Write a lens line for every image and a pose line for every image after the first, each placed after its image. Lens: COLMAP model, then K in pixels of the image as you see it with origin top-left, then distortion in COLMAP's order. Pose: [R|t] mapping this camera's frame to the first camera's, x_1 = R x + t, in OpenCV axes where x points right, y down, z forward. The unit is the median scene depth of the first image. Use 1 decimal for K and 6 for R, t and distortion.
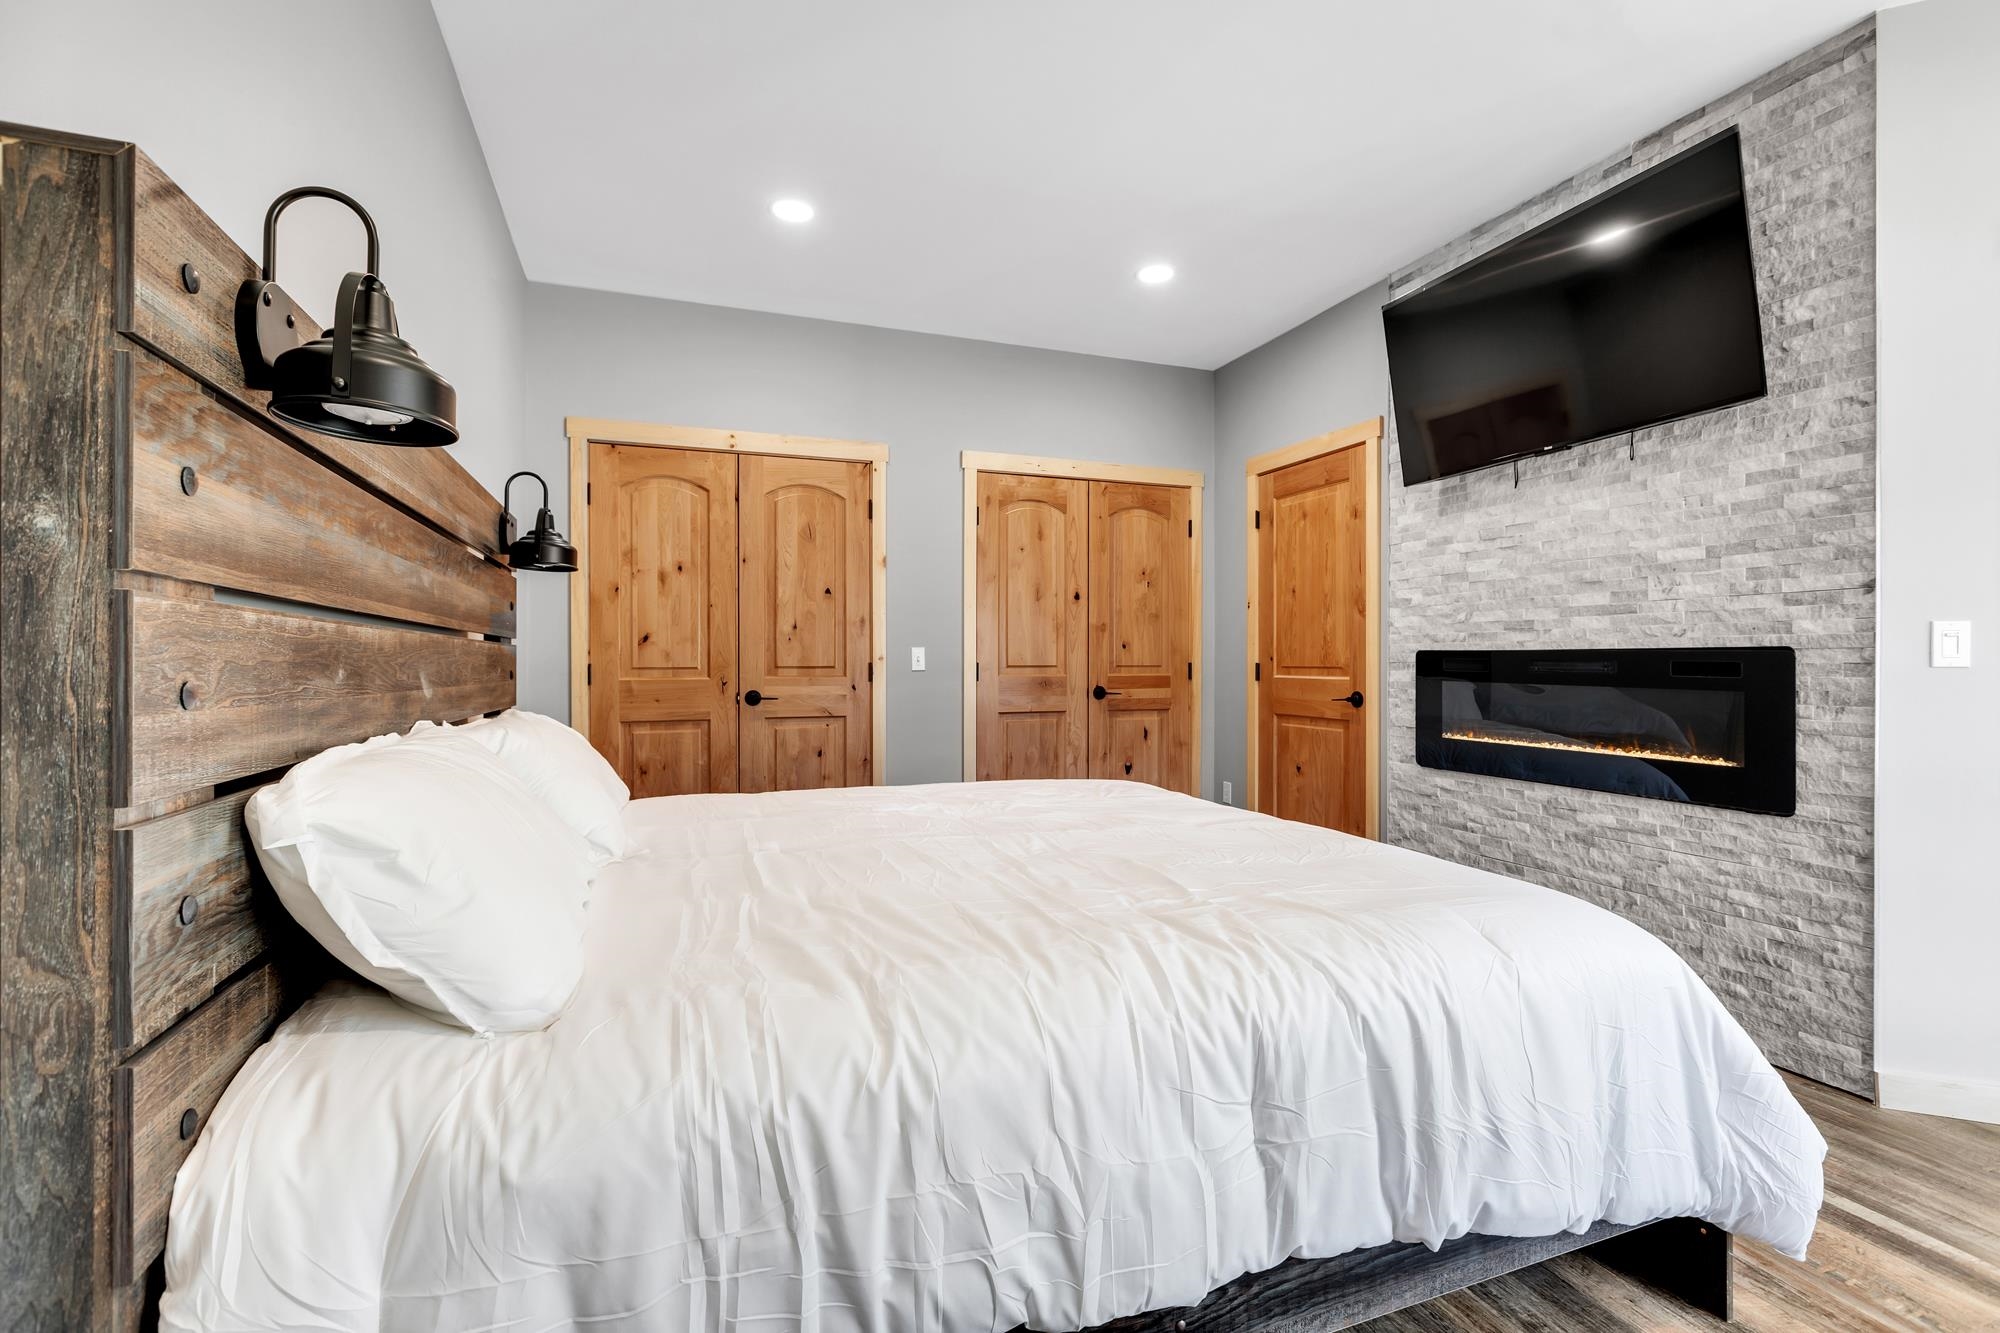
lens RADIAL K [[895.5, 0, 997.7], [0, 895.5, 660.0], [0, 0, 1]] dist [0.003904, 0.000900]
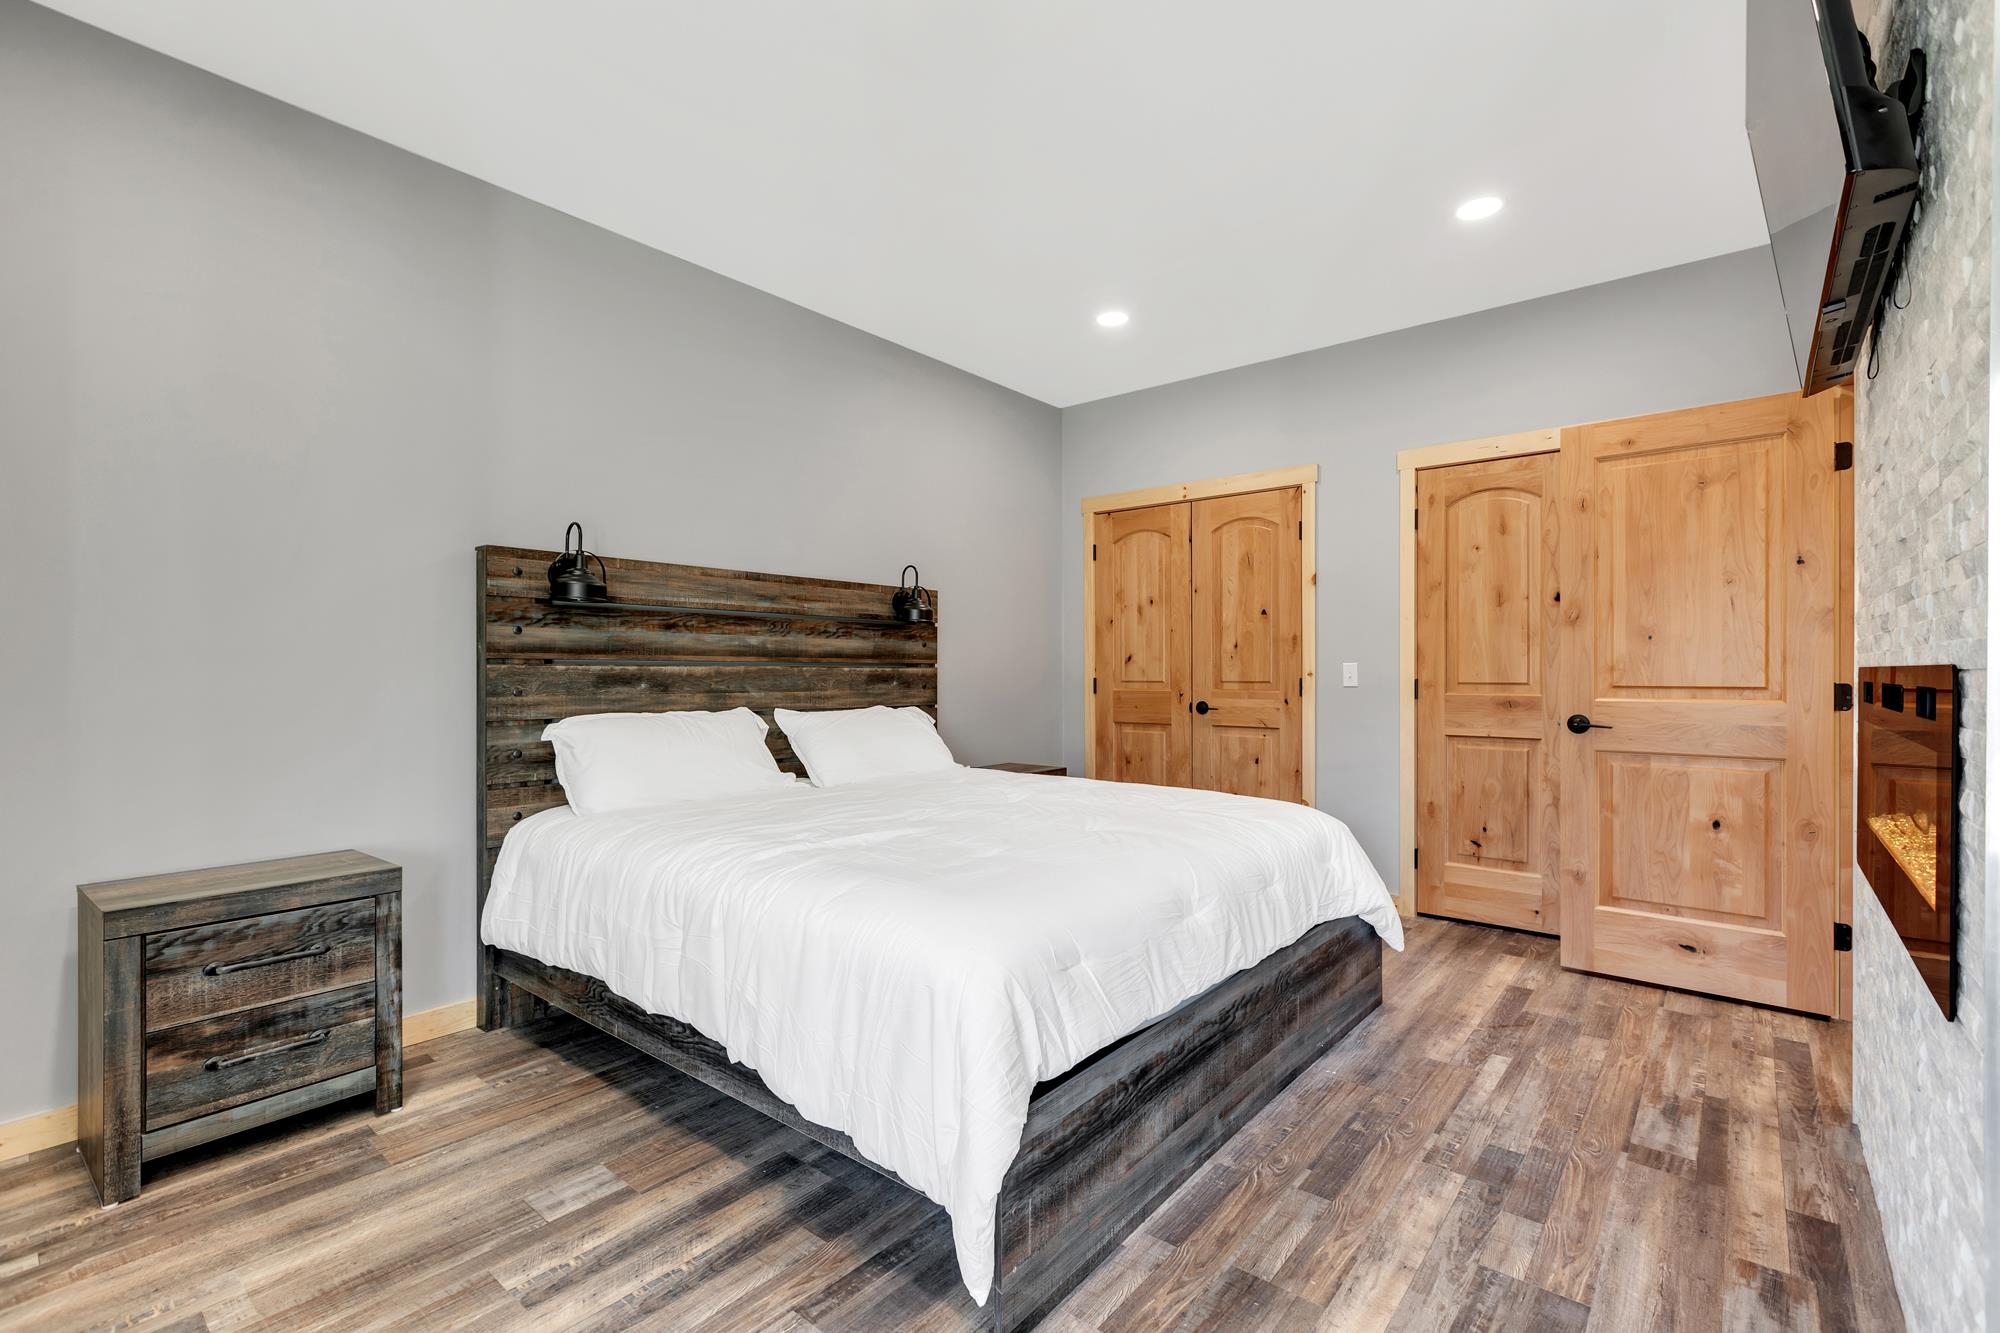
lens RADIAL K [[895.5, 0, 998.6], [0, 895.5, 670.5], [0, 0, 1]] dist [0.003904, 0.000900]
pose [[0.496397, -0.001357, -0.868094, 0.600661], [-0.002644, 0.999992, -0.003075, -0.002005], [0.868091, 0.003822, 0.496390, 0.186202]]
